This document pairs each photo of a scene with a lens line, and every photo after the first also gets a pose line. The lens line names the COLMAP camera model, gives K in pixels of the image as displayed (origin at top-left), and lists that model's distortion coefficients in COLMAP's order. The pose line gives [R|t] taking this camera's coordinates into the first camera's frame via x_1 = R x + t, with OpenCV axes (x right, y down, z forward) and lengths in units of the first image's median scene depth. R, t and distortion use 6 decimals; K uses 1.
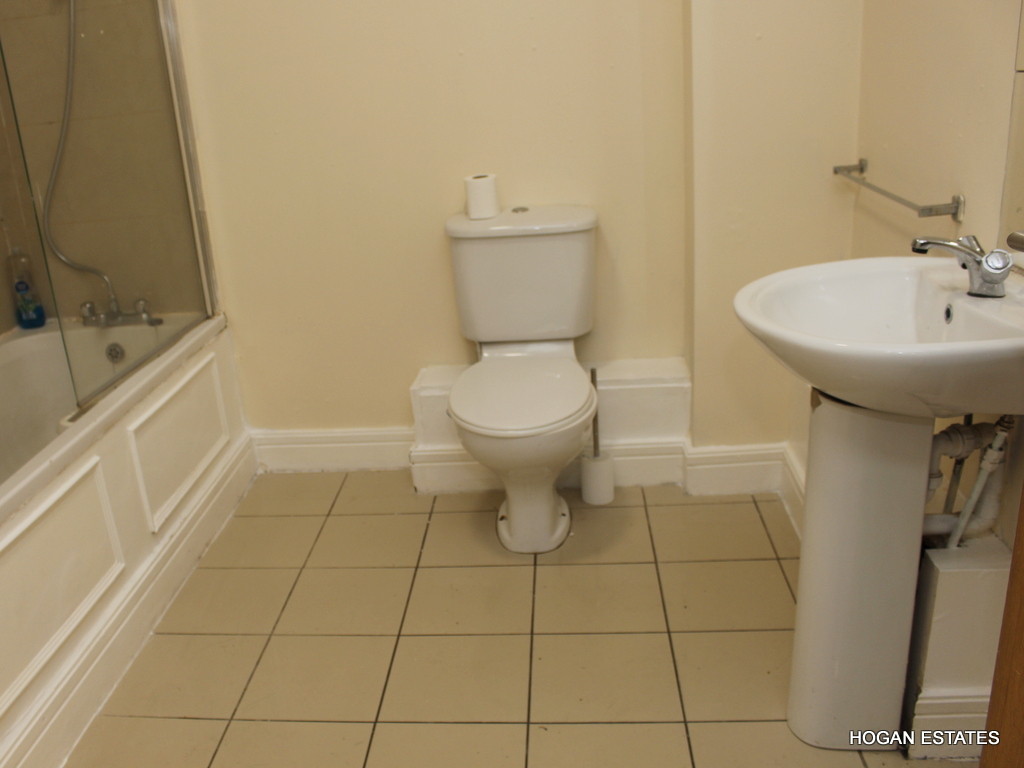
lens RADIAL K [[954.4, 0, 512.0], [0, 954.4, 384.0], [0, 0, 1]] dist [-0.194205, 0.148608]
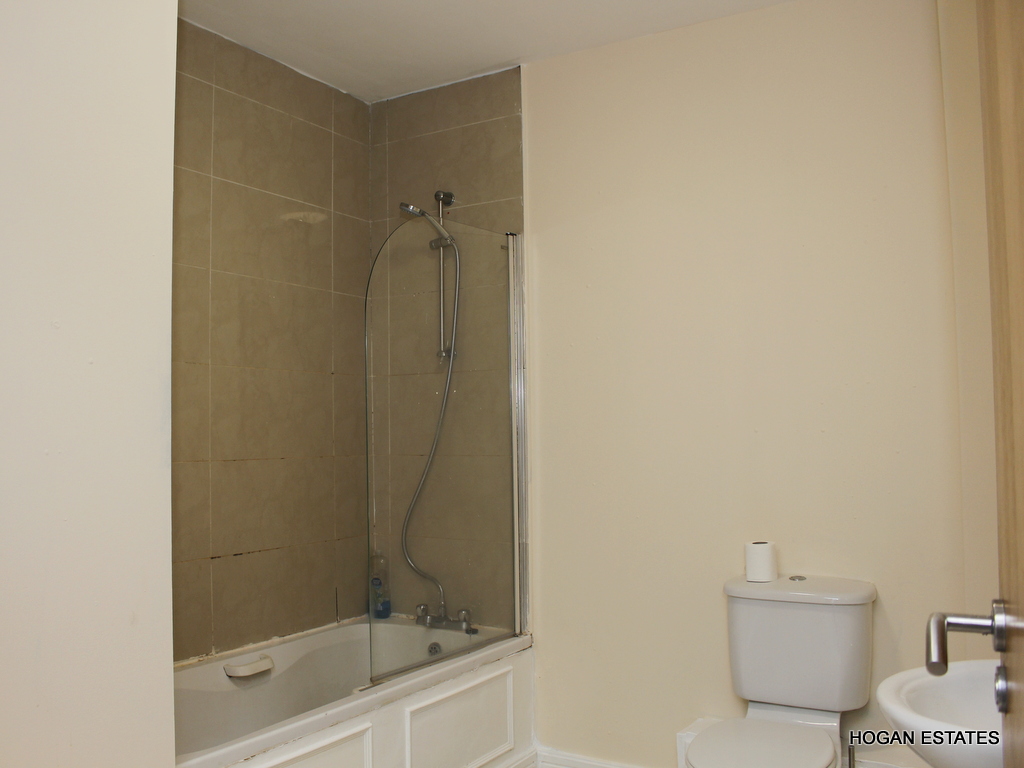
lens RADIAL K [[954.4, 0, 512.0], [0, 954.4, 384.0], [0, 0, 1]] dist [-0.194205, 0.148608]
pose [[0.891503, 0.044242, -0.450849, 0.175330], [-0.208078, 0.924016, -0.320776, 0.014467], [0.402400, 0.379785, 0.832969, -0.070886]]
